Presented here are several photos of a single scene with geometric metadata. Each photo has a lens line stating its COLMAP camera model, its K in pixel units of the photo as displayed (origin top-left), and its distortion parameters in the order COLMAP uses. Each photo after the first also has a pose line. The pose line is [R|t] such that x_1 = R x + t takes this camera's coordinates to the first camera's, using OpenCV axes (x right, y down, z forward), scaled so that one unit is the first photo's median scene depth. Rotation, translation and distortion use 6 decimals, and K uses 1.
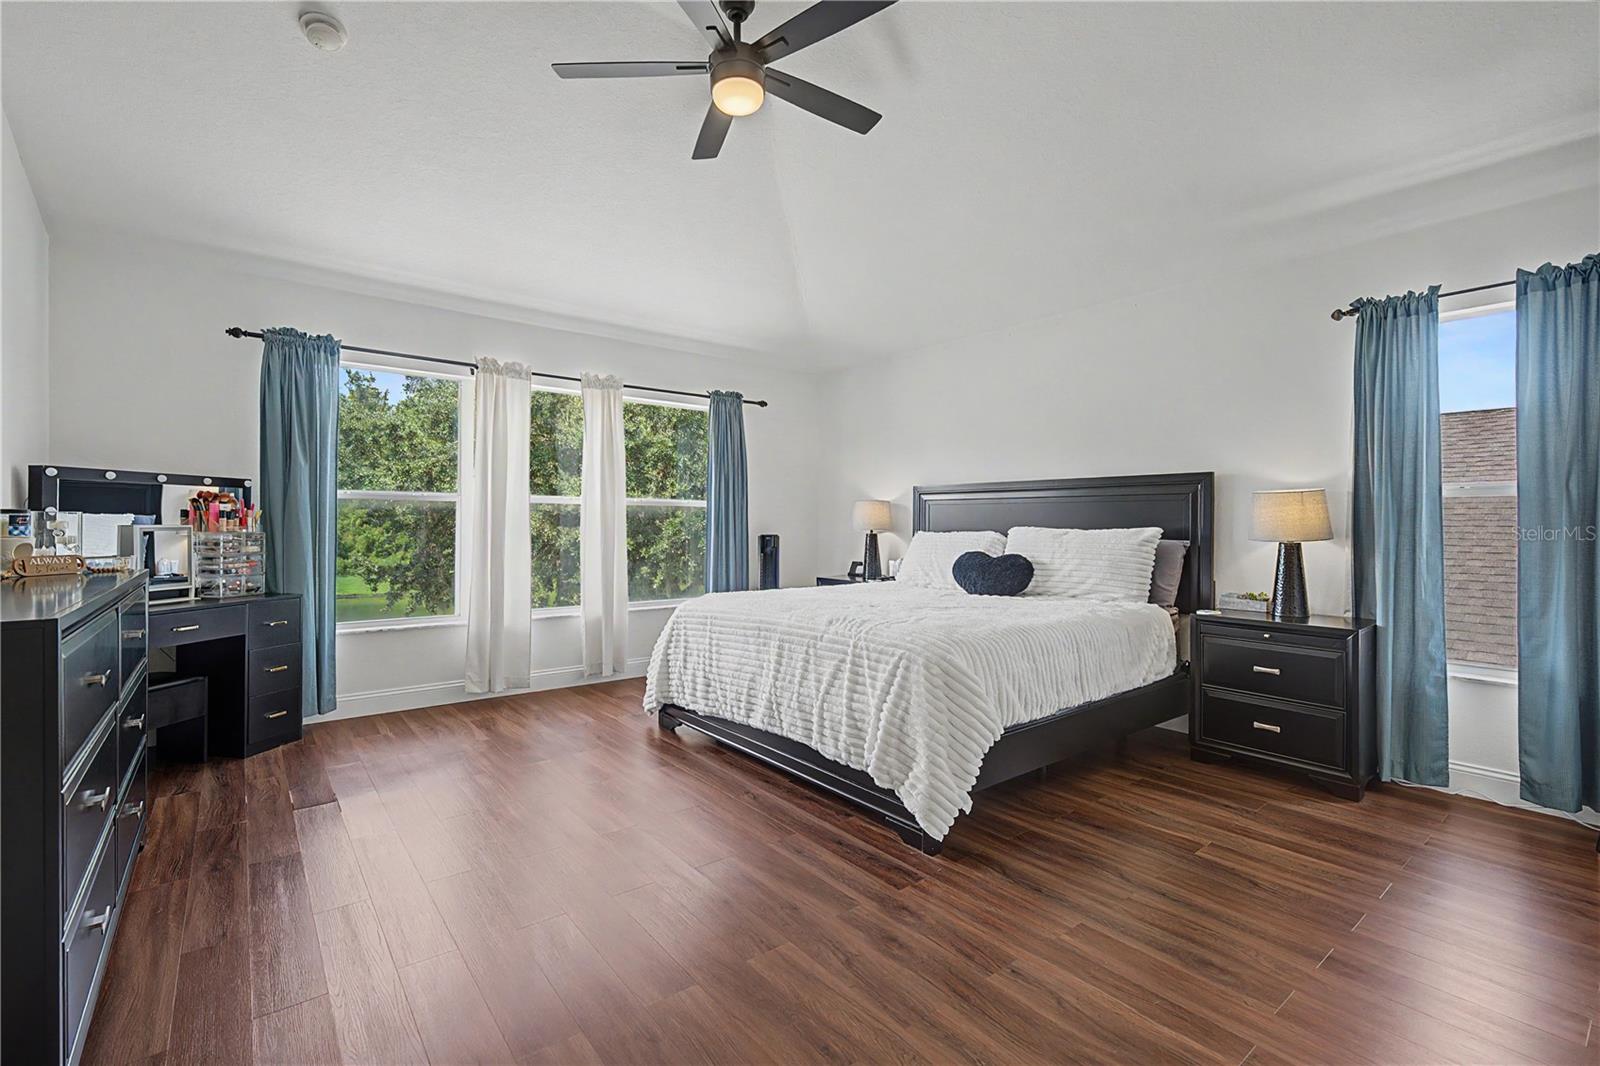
lens RADIAL K [[705.4, 0, 794.5], [0, 705.4, 519.3], [0, 0, 1]] dist [0.001608, 0.000325]
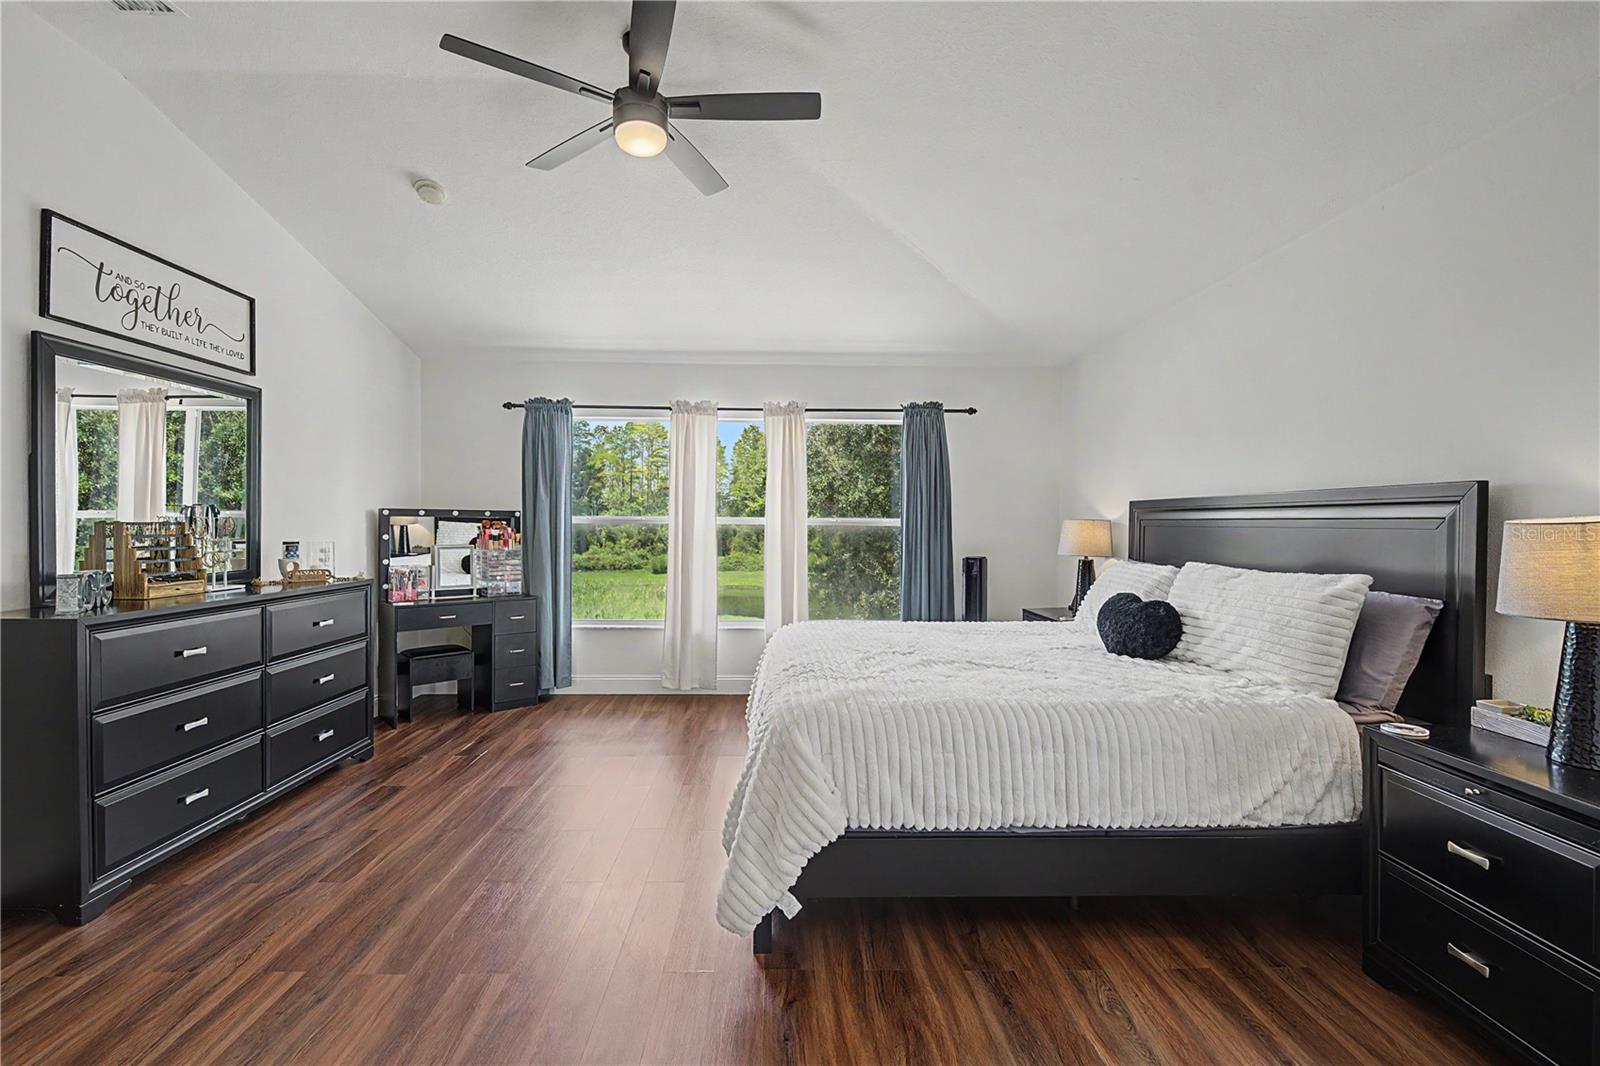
lens RADIAL K [[708.4, 0, 797.5], [0, 708.4, 532.7], [0, 0, 1]] dist [0.002493, 0.000222]
pose [[0.798259, 0.008002, -0.602261, 0.471474], [0.000722, 0.999898, 0.014242, -0.031933], [0.602314, -0.011804, 0.798172, 0.212726]]
